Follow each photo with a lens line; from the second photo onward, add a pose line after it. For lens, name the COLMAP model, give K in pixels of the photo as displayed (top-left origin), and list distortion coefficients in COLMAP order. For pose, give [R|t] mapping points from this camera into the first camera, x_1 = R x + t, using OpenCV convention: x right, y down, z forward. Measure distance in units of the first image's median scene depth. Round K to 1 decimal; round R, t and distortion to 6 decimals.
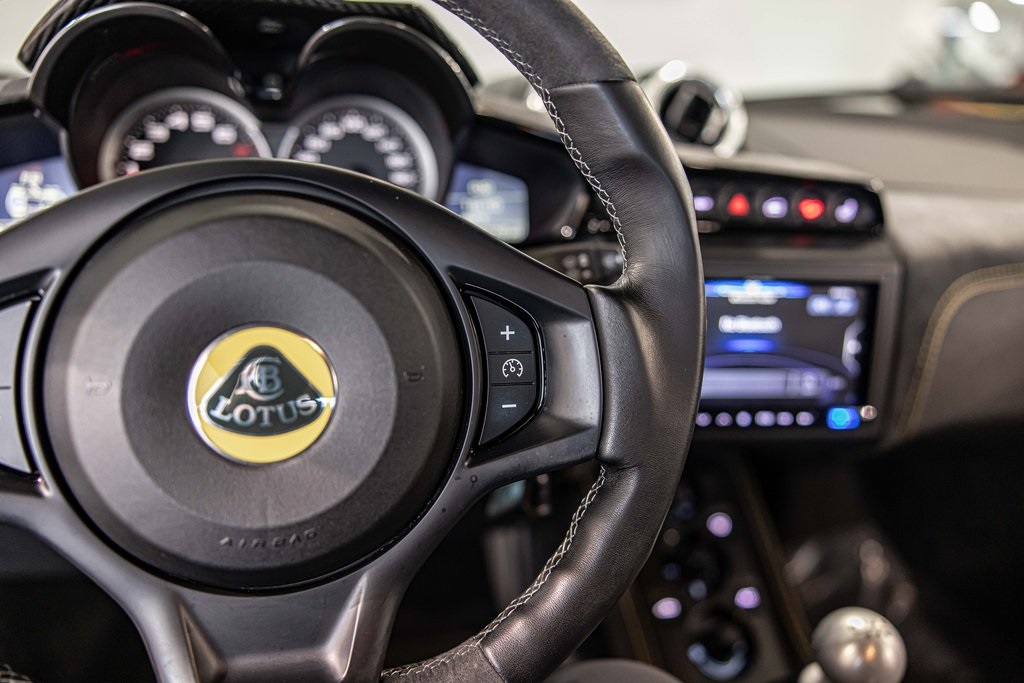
lens RADIAL K [[766.1, 0, 520.7], [0, 766.1, 341.0], [0, 0, 1]] dist [-0.026735, 0.000025]
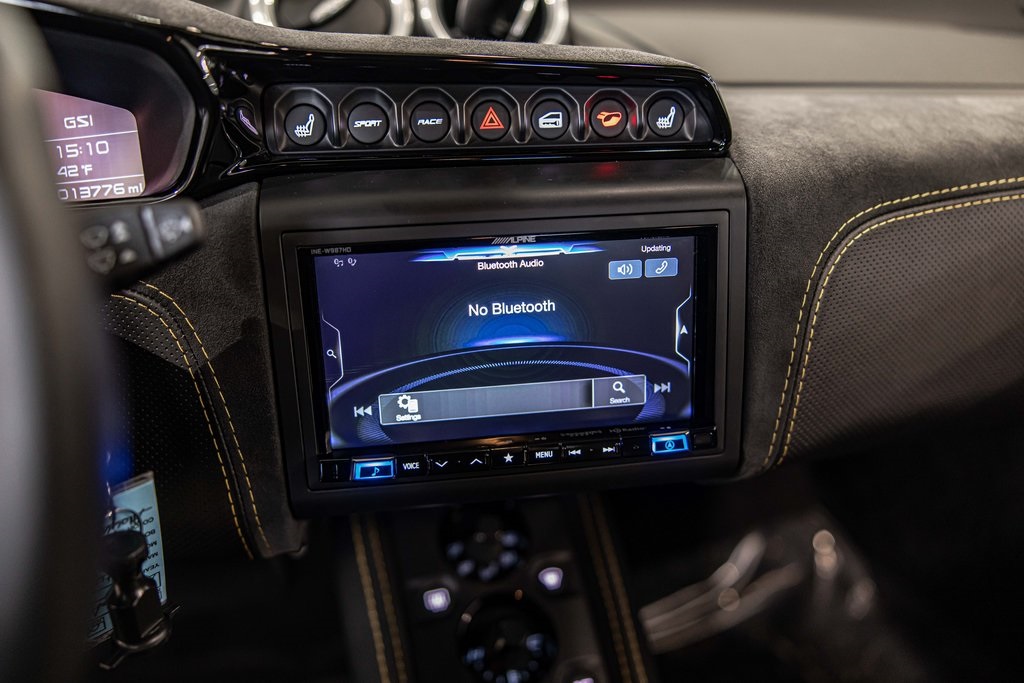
lens RADIAL K [[780.7, 0, 511.5], [0, 780.7, 337.0], [0, 0, 1]] dist [-0.043338, 0.024901]
pose [[0.997715, -0.067310, -0.005803, 0.378848], [0.067531, 0.996111, 0.056597, -0.042729], [0.001971, -0.056860, 0.998380, 0.440458]]
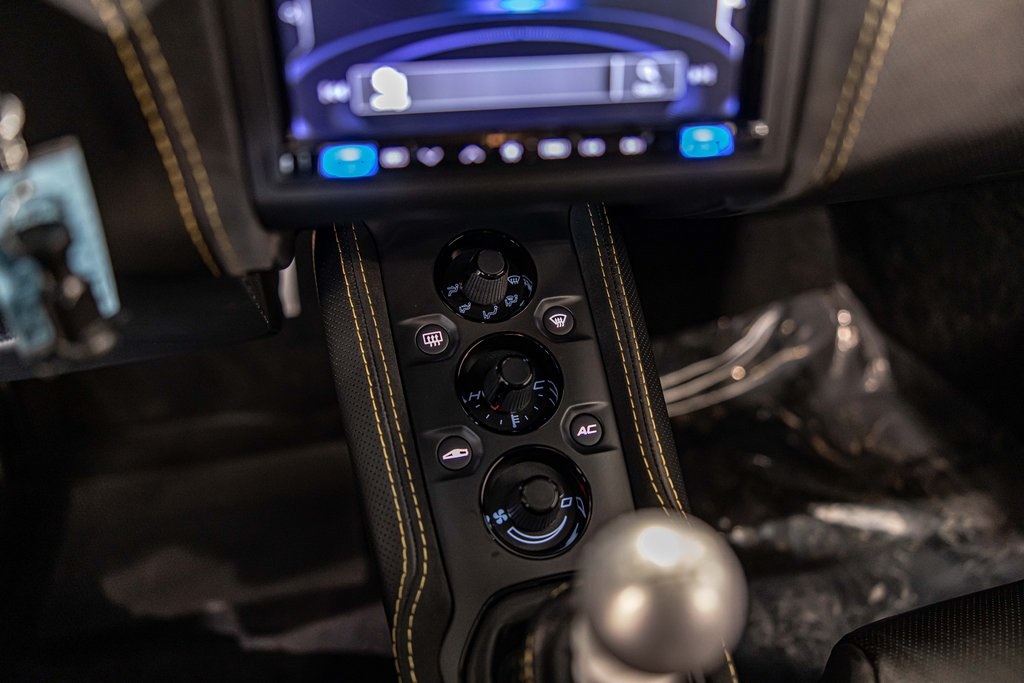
lens RADIAL K [[780.7, 0, 505.5], [0, 780.7, 348.5], [0, 0, 1]] dist [-0.043338, 0.024901]
pose [[0.998136, -0.041877, -0.044404, 0.380651], [0.053980, 0.945213, 0.321959, 0.070987], [0.028488, -0.323756, 0.945712, 0.553241]]
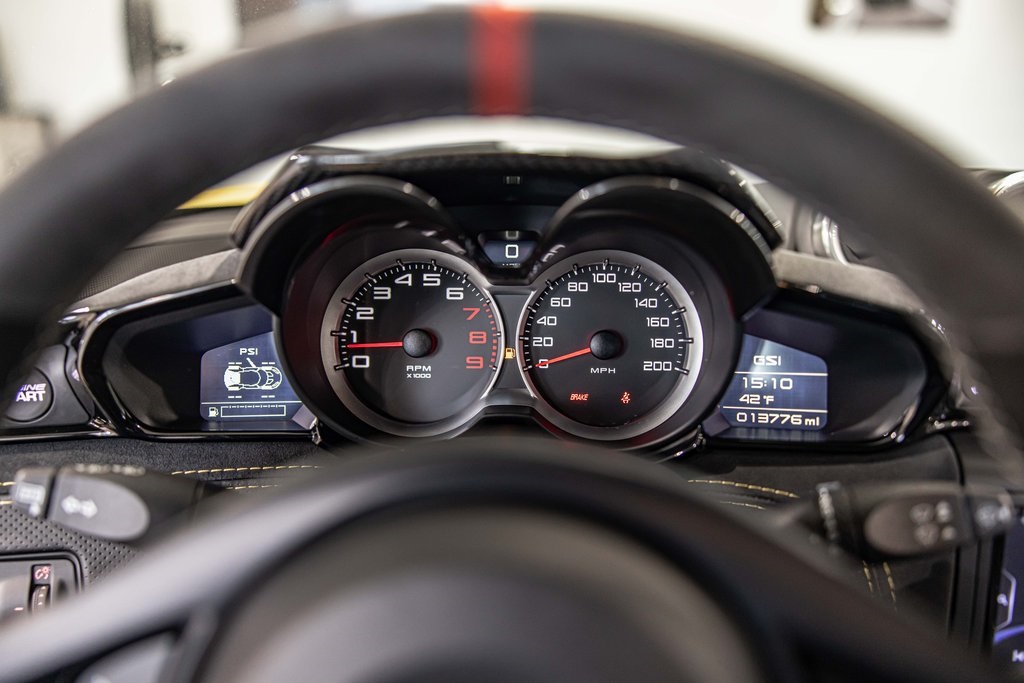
lens RADIAL K [[742.3, 0, 511.8], [0, 742.3, 345.5], [0, 0, 1]] dist [-0.015447, -0.008724]
pose [[0.956284, 0.029614, -0.290936, -0.099817], [-0.048271, 0.997197, -0.057162, -0.201943], [0.288428, 0.068707, 0.955033, 0.269822]]
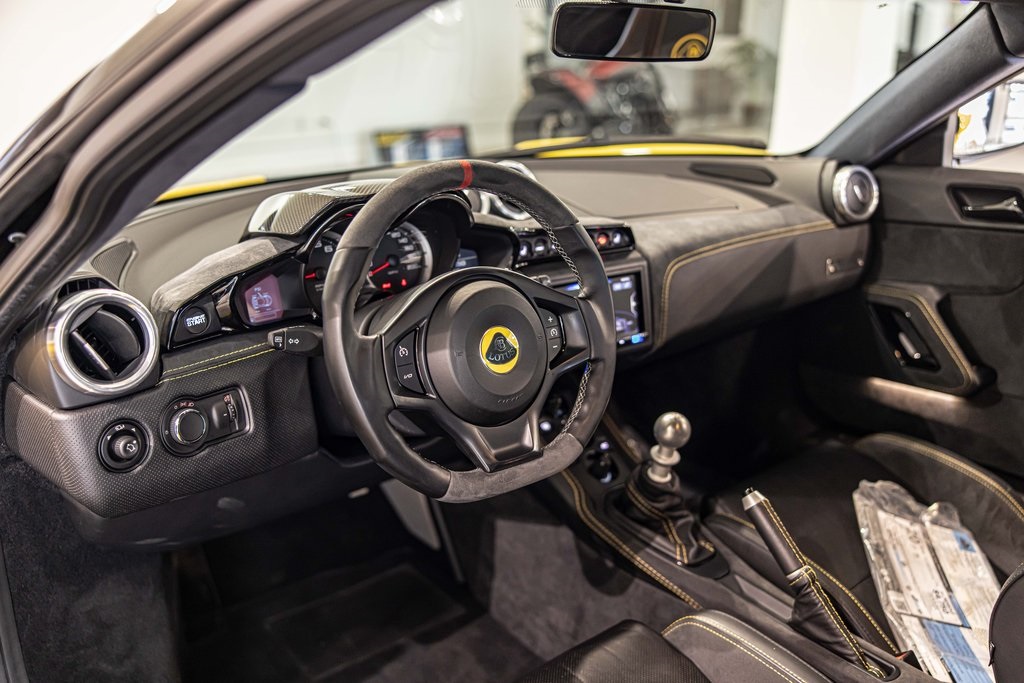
lens RADIAL K [[871.8, 0, 507.6], [0, 871.8, 345.1], [0, 0, 1]] dist [-0.023478, -0.009453]
pose [[0.904075, -0.190247, 0.382693, -1.016518], [0.193473, 0.980633, 0.030440, -0.026489], [-0.381073, 0.046521, 0.923374, -1.330185]]
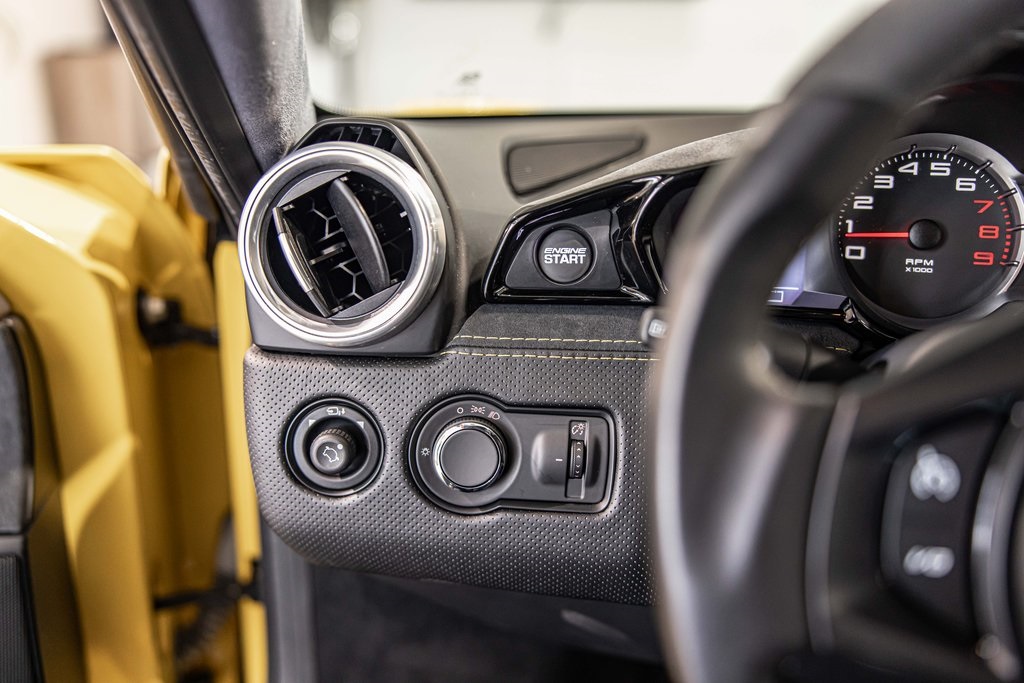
lens RADIAL K [[871.8, 0, 512.0], [0, 871.8, 345.0], [0, 0, 1]] dist [-0.023478, -0.009453]
pose [[0.882511, 0.090245, -0.461551, -0.448706], [-0.114233, 0.993158, -0.024232, -0.030614], [0.456207, 0.074109, 0.886783, -0.022296]]
